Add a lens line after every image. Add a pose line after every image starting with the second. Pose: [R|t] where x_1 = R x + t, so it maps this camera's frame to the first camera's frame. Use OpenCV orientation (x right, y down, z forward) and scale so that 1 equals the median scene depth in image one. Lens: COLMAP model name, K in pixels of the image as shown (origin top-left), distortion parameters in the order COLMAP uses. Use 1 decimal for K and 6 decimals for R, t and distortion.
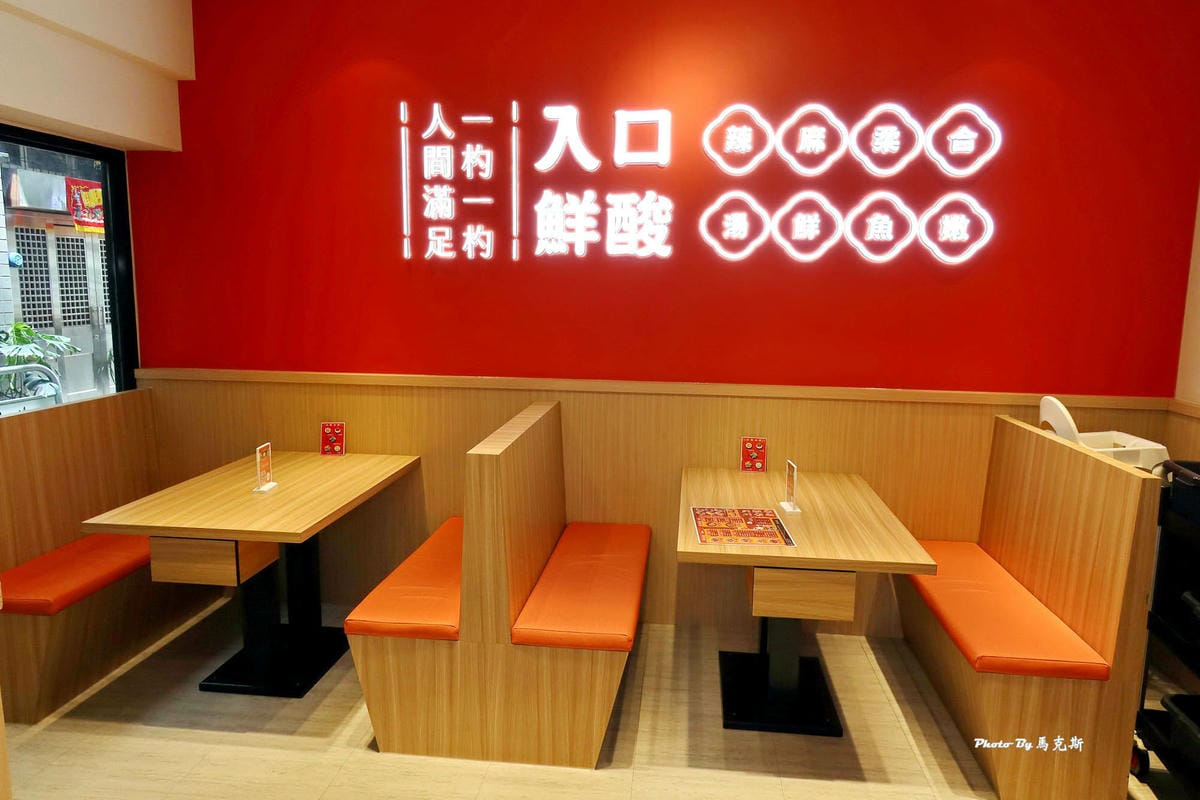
lens RADIAL K [[832.1, 0, 598.5], [0, 832.1, 404.6], [0, 0, 1]] dist [-0.007895, 0.001353]
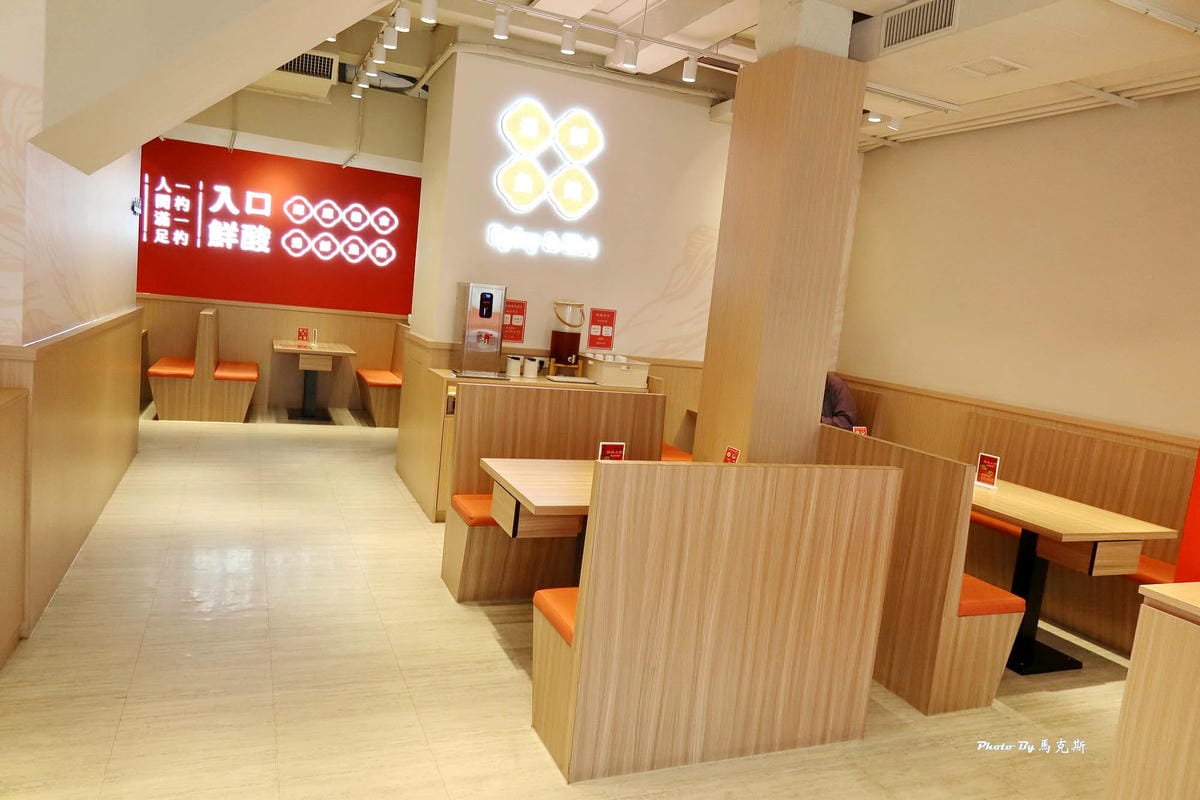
lens RADIAL K [[832.1, 0, 599.8], [0, 832.1, 402.1], [0, 0, 1]] dist [-0.007895, 0.001353]
pose [[0.874346, 0.014644, 0.485082, -0.246176], [-0.010643, 0.999883, -0.011002, 0.284463], [-0.485187, 0.004457, 0.874399, -1.640856]]
